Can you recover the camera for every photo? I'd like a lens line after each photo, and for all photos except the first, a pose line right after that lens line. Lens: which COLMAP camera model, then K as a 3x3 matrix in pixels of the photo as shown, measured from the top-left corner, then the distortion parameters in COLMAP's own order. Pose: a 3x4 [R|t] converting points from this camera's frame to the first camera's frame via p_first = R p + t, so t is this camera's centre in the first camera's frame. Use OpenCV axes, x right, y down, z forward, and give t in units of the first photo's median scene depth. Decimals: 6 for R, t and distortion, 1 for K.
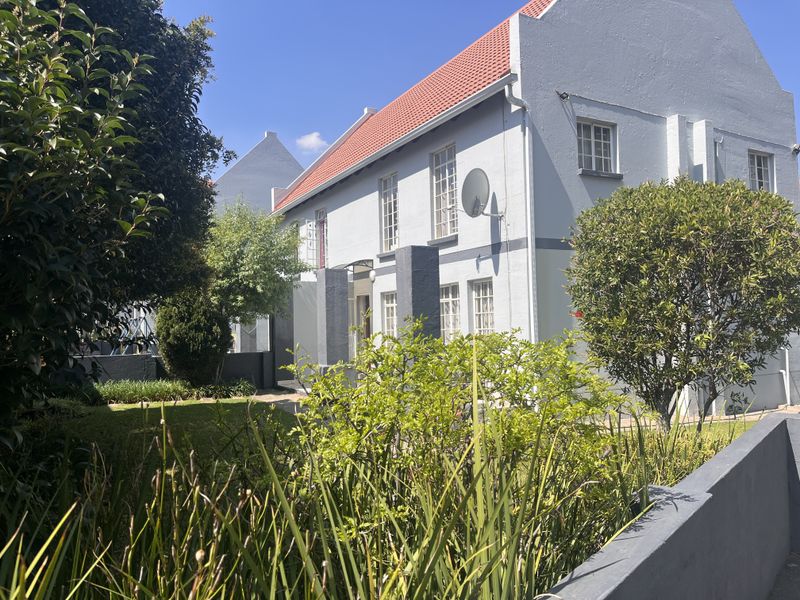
lens RADIAL K [[611.6, 0, 400.3], [0, 611.6, 302.8], [0, 0, 1]] dist [0.046243, -0.075174]
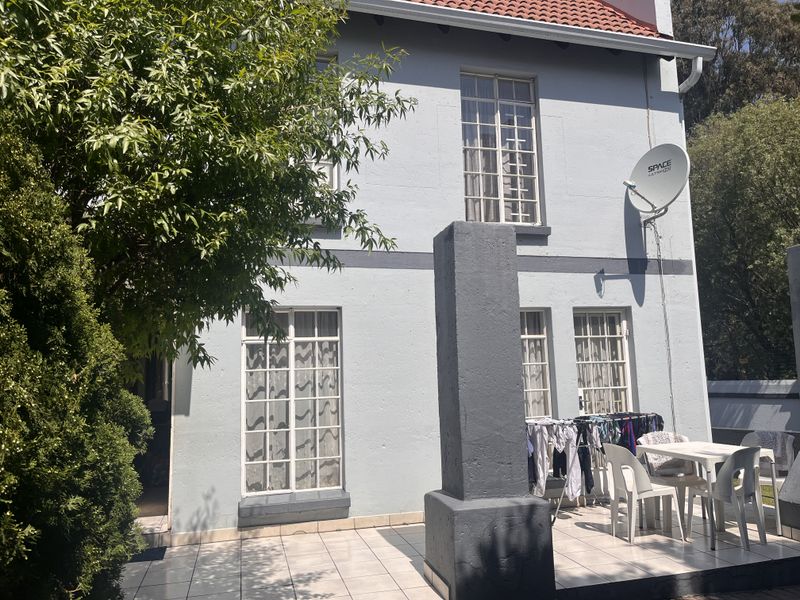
lens RADIAL K [[611.6, 0, 400.9], [0, 611.6, 296.4], [0, 0, 1]] dist [0.046243, -0.075174]
pose [[0.249470, 0.144021, 0.957613, -0.536724], [-0.019882, 0.989432, -0.143627, 0.045183], [-0.968178, 0.016791, 0.249697, 1.059408]]
